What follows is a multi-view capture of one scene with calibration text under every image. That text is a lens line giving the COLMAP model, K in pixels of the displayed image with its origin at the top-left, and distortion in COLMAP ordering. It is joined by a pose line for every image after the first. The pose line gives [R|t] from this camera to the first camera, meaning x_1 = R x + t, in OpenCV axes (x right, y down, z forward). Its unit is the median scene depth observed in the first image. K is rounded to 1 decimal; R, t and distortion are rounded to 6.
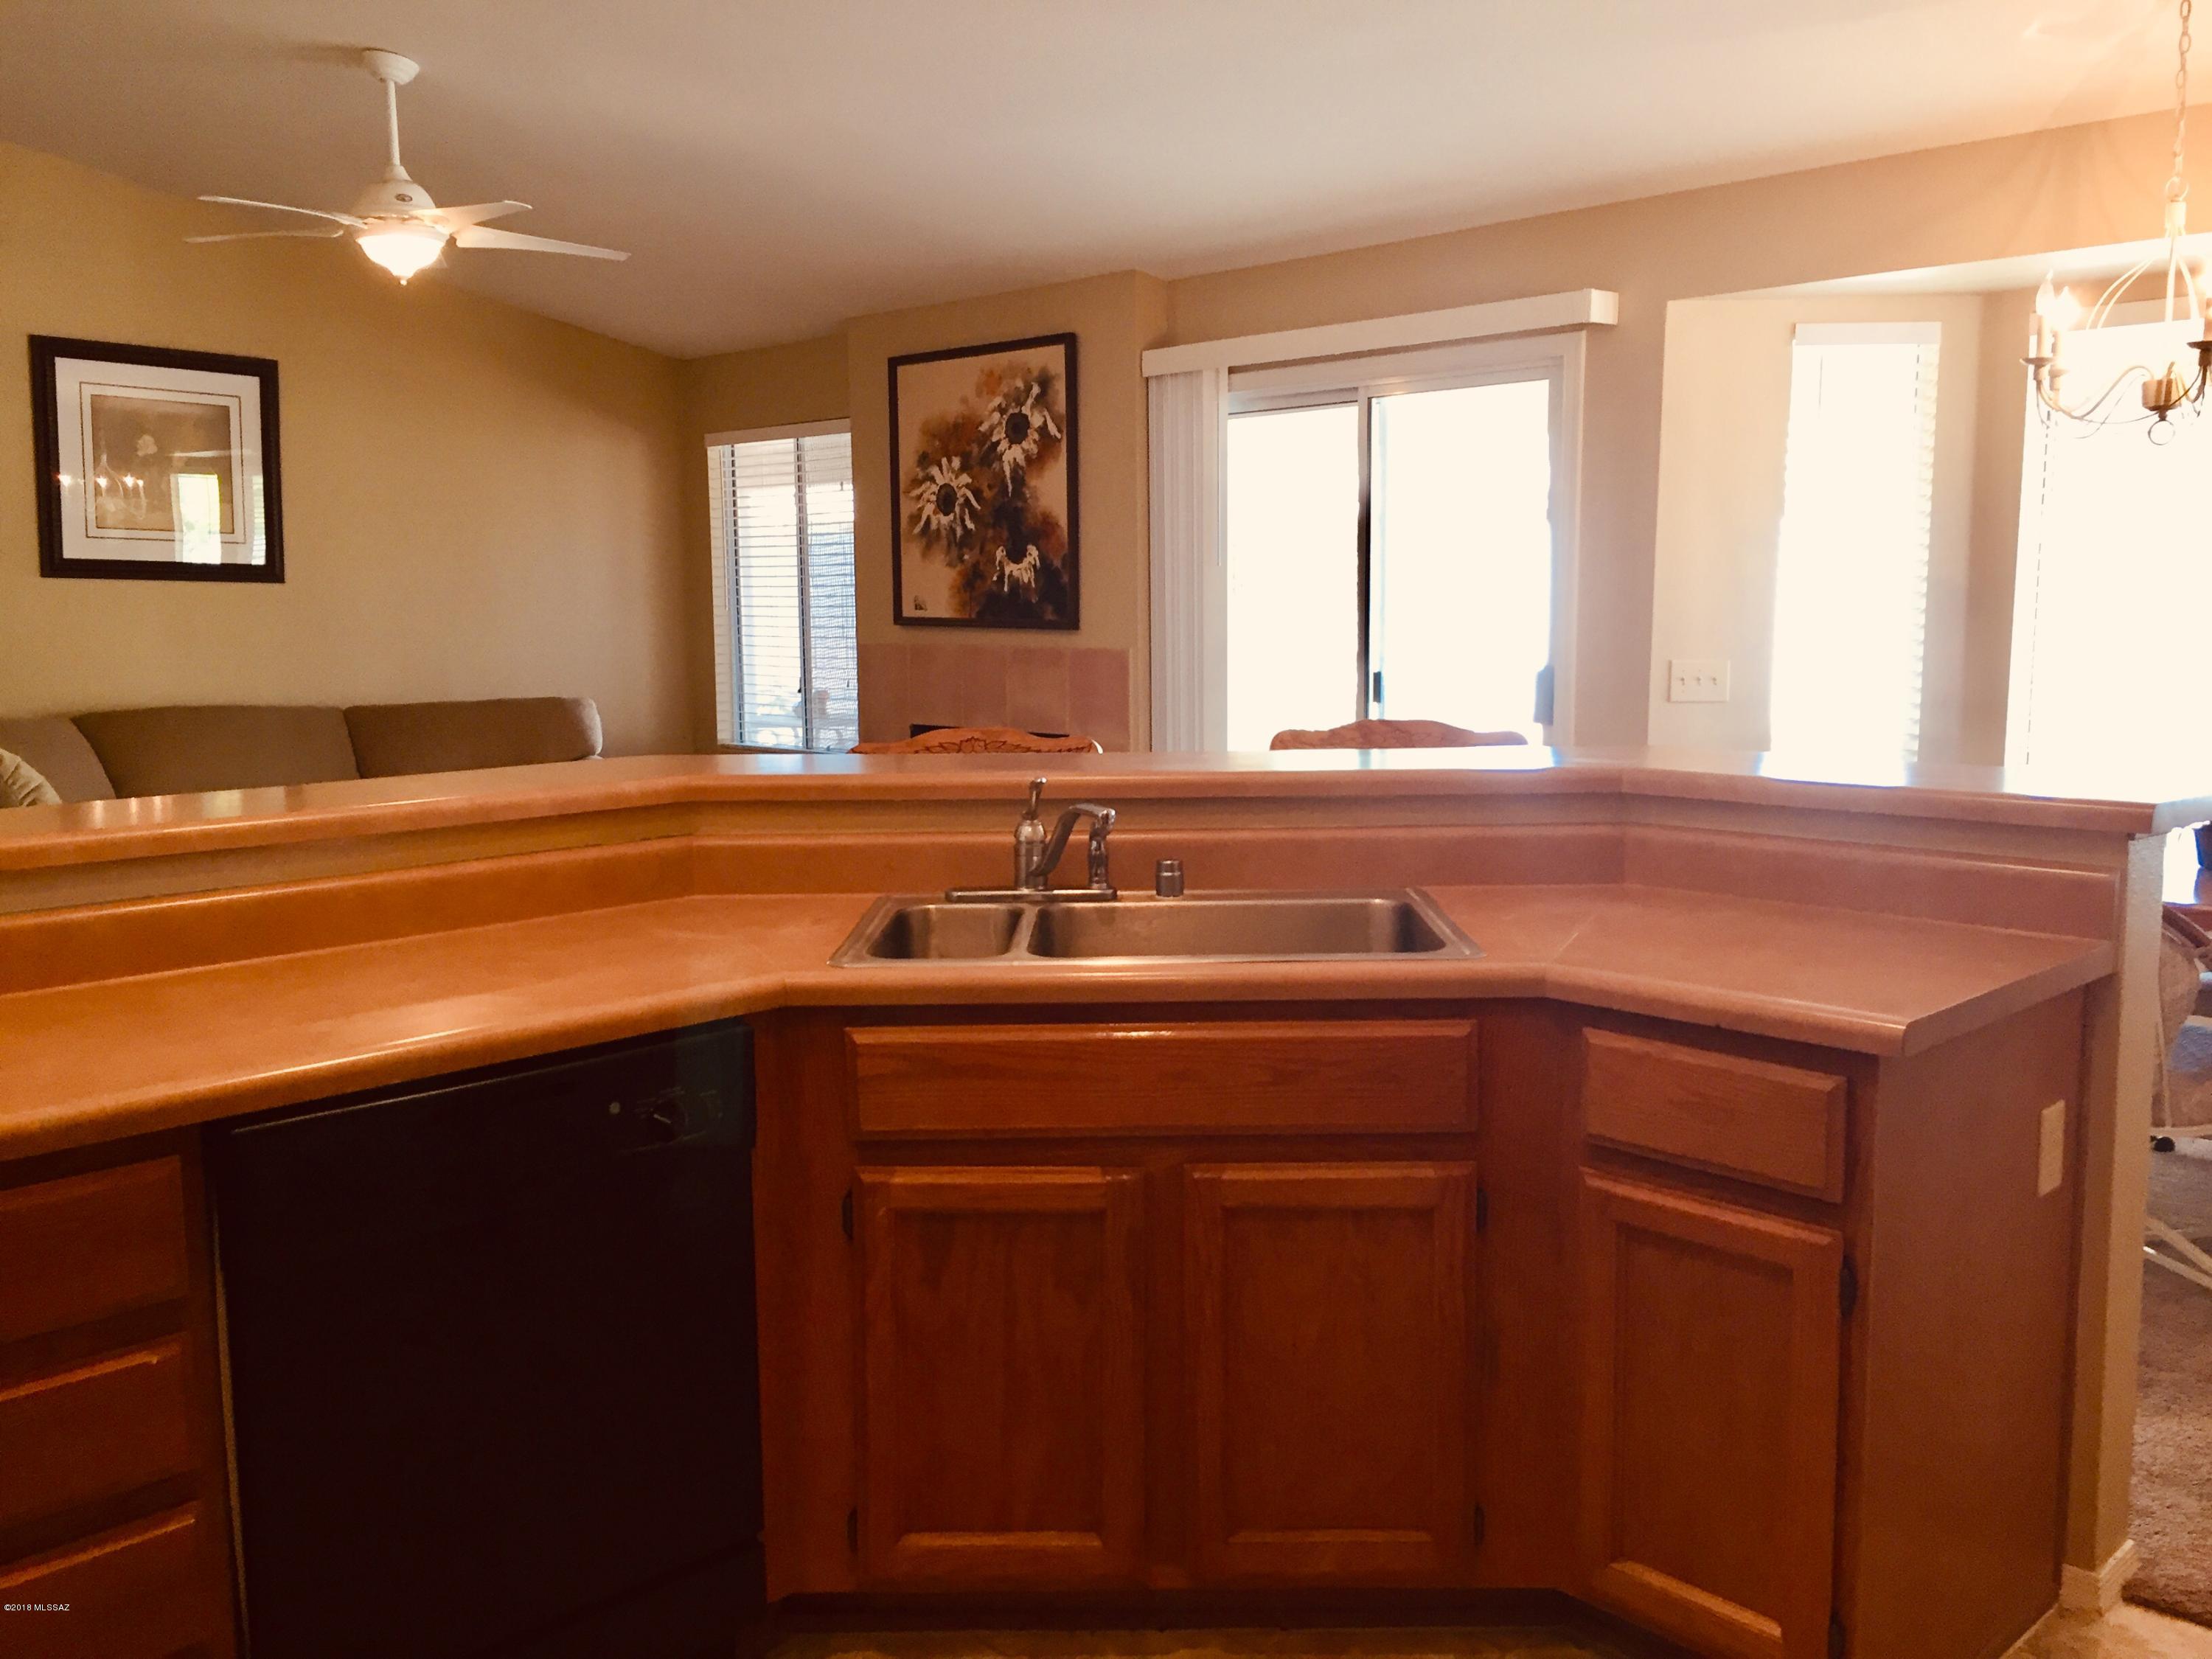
lens RADIAL K [[1886.3, 0, 1105.6], [0, 1886.3, 821.7], [0, 0, 1]] dist [0.067257, -0.061693]
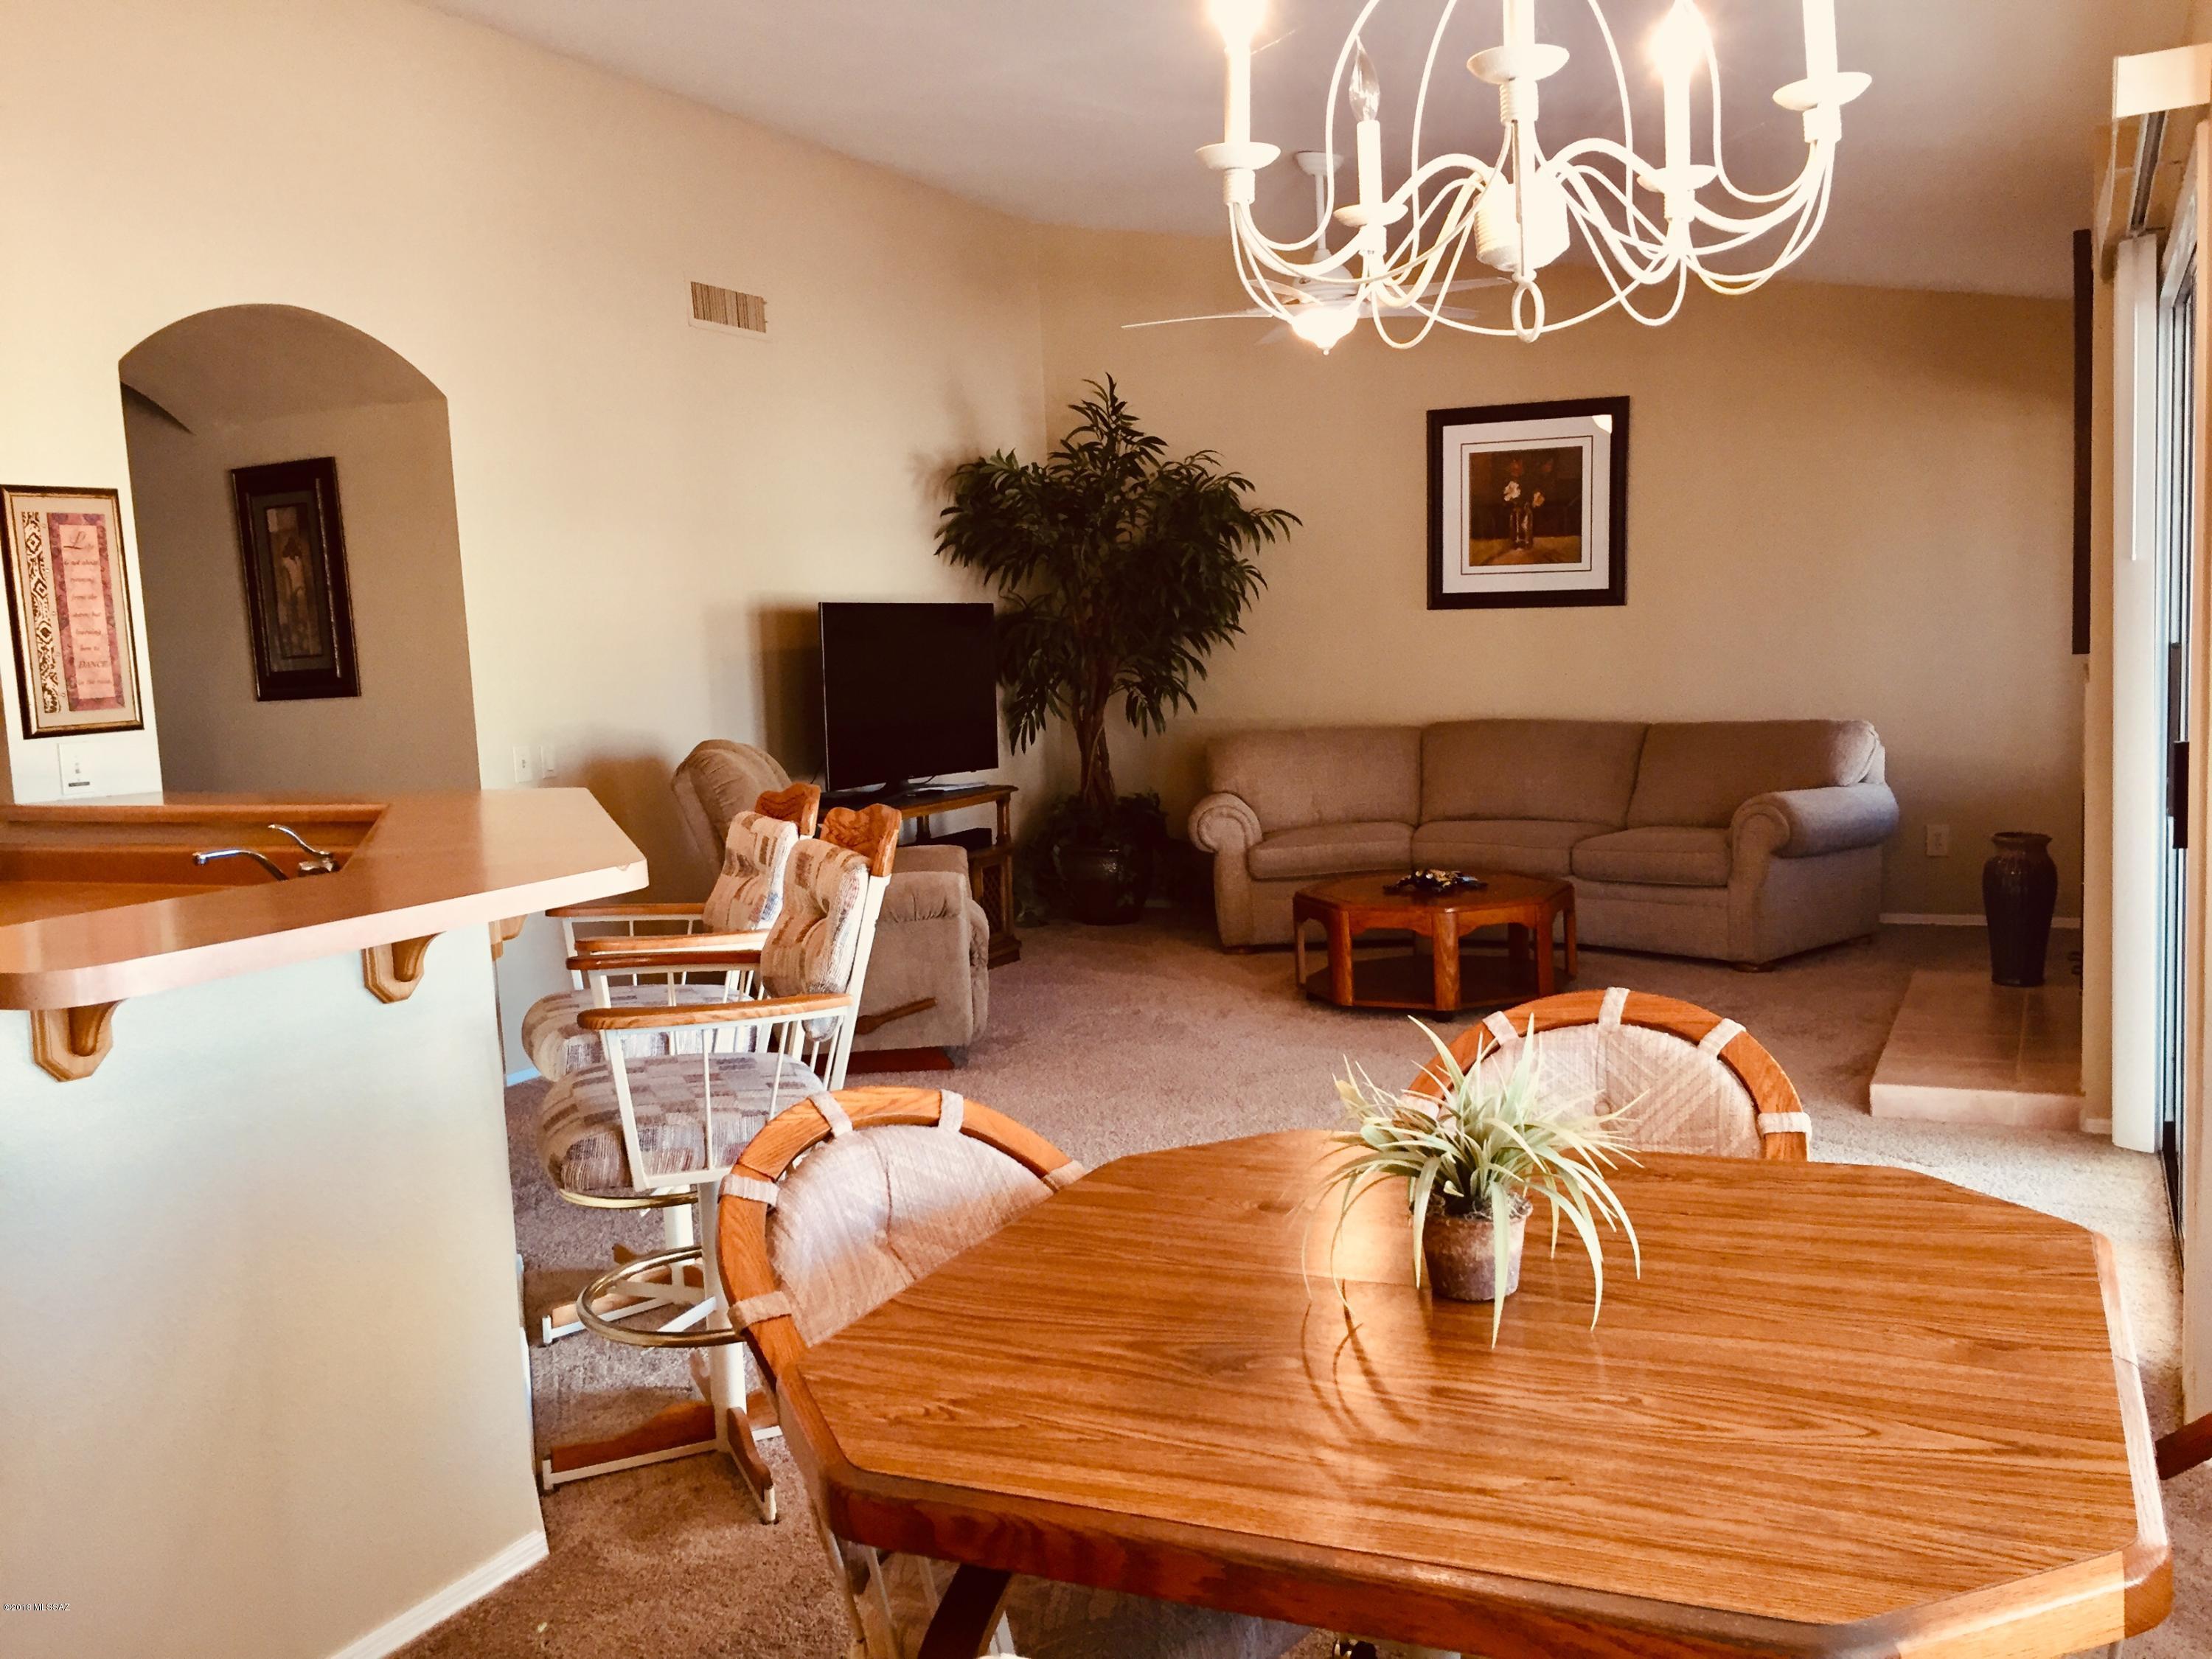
lens RADIAL K [[1886.3, 0, 1105.4], [0, 1886.3, 827.0], [0, 0, 1]] dist [0.067257, -0.061693]
pose [[0.306870, 0.096039, -0.946894, 0.528953], [-0.077085, 0.994135, 0.075849, -0.065102], [0.948625, 0.049716, 0.312473, 0.433412]]
